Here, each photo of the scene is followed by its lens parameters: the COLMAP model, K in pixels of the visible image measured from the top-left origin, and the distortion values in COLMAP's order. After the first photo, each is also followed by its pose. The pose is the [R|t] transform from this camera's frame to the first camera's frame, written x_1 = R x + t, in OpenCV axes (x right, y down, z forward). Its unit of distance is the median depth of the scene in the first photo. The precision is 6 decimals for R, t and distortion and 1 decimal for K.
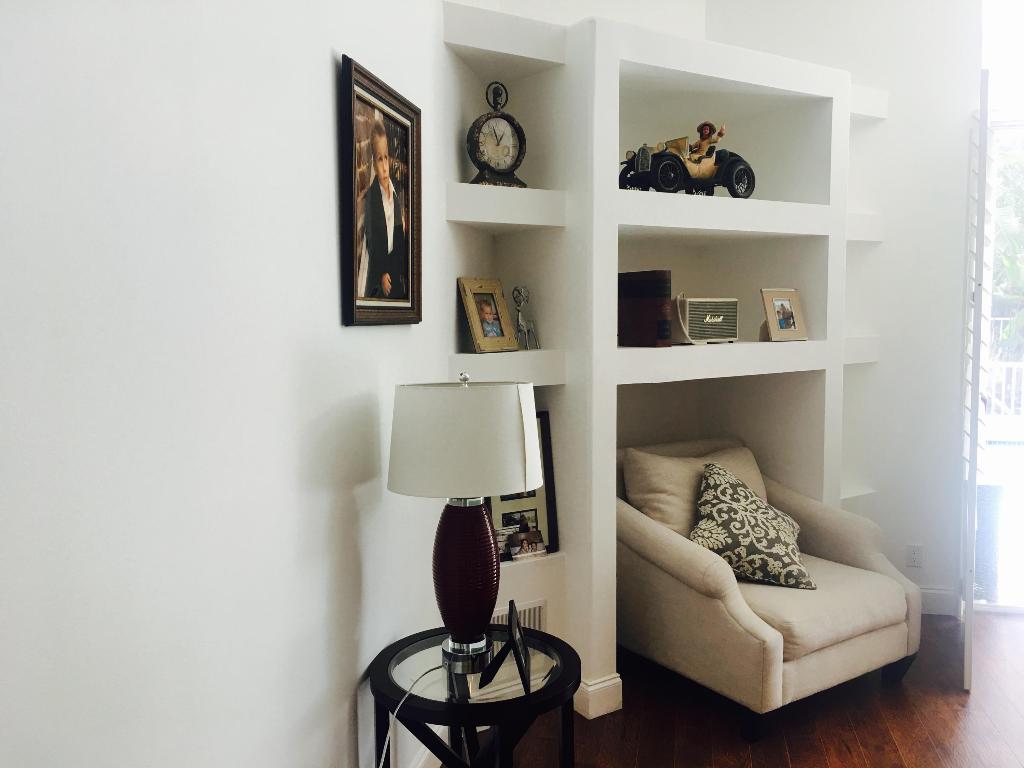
lens RADIAL K [[872.2, 0, 506.8], [0, 872.2, 377.9], [0, 0, 1]] dist [0.068133, -0.043923]
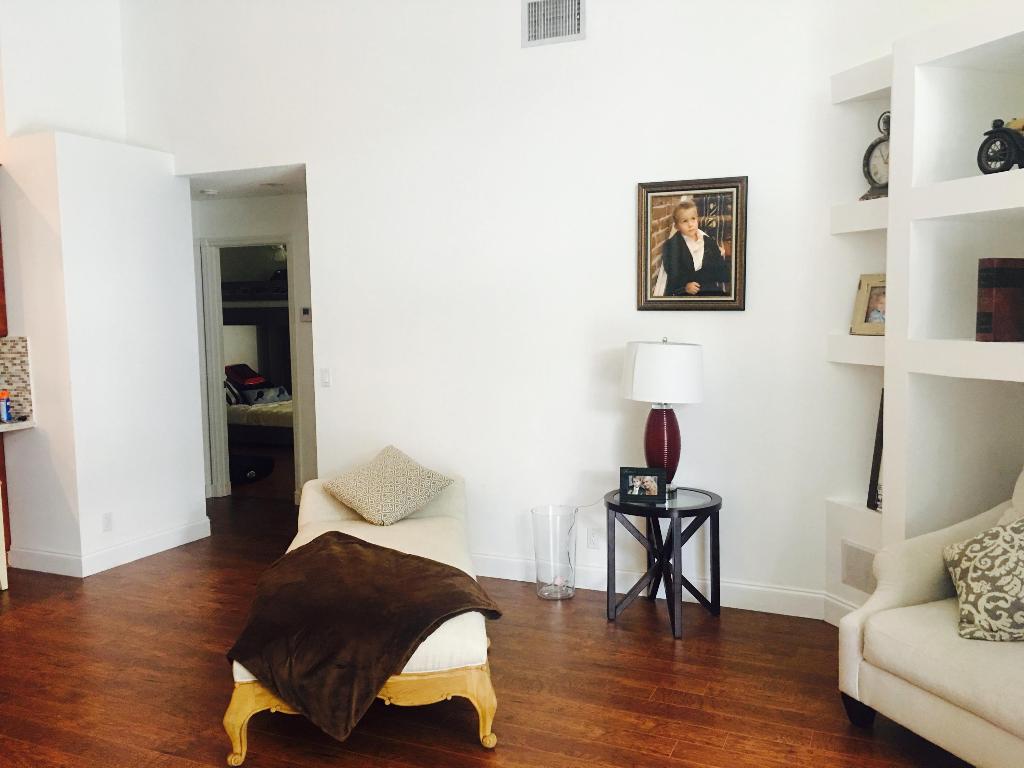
lens RADIAL K [[872.2, 0, 510.6], [0, 872.2, 381.1], [0, 0, 1]] dist [0.068133, -0.043923]
pose [[-0.218251, 0.096412, -0.971119, 1.687297], [-0.063987, 0.991553, 0.112821, -0.094155], [0.973793, 0.086762, -0.210238, 1.005243]]
